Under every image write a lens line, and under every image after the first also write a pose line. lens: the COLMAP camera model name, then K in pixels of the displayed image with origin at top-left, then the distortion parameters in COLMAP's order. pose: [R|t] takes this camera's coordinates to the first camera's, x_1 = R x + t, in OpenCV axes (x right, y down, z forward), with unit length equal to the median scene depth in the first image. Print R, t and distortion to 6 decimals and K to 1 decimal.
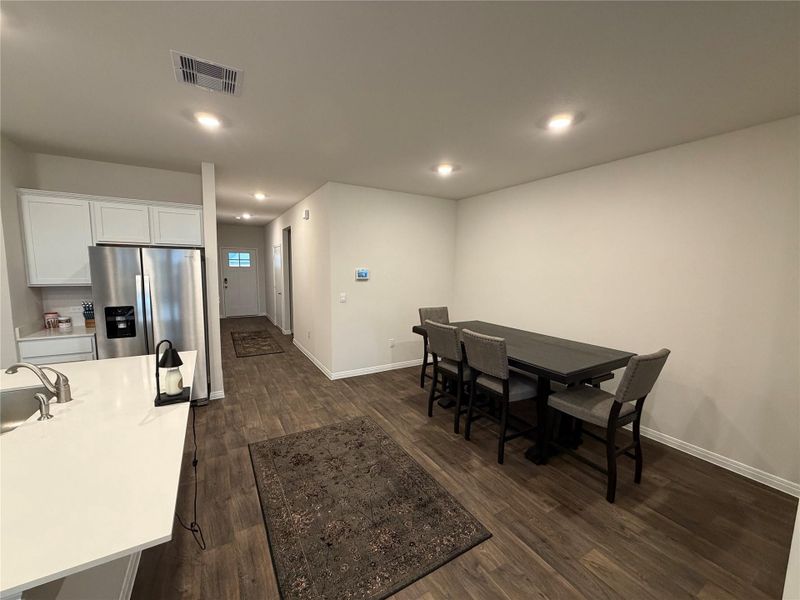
lens RADIAL K [[316.6, 0, 397.4], [0, 316.6, 300.3], [0, 0, 1]] dist [0.002439, 0.000560]
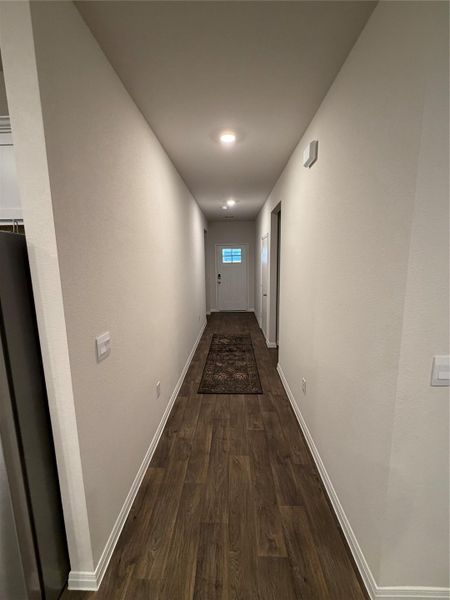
lens RADIAL K [[237.5, 0, 225.4], [0, 237.5, 298.1], [0, 0, 1]] dist [0.002439, 0.000560]
pose [[0.848666, 0.056754, -0.525876, -0.136927], [-0.030517, 0.997824, 0.058438, -0.046556], [0.528048, -0.033546, 0.848551, 0.430411]]
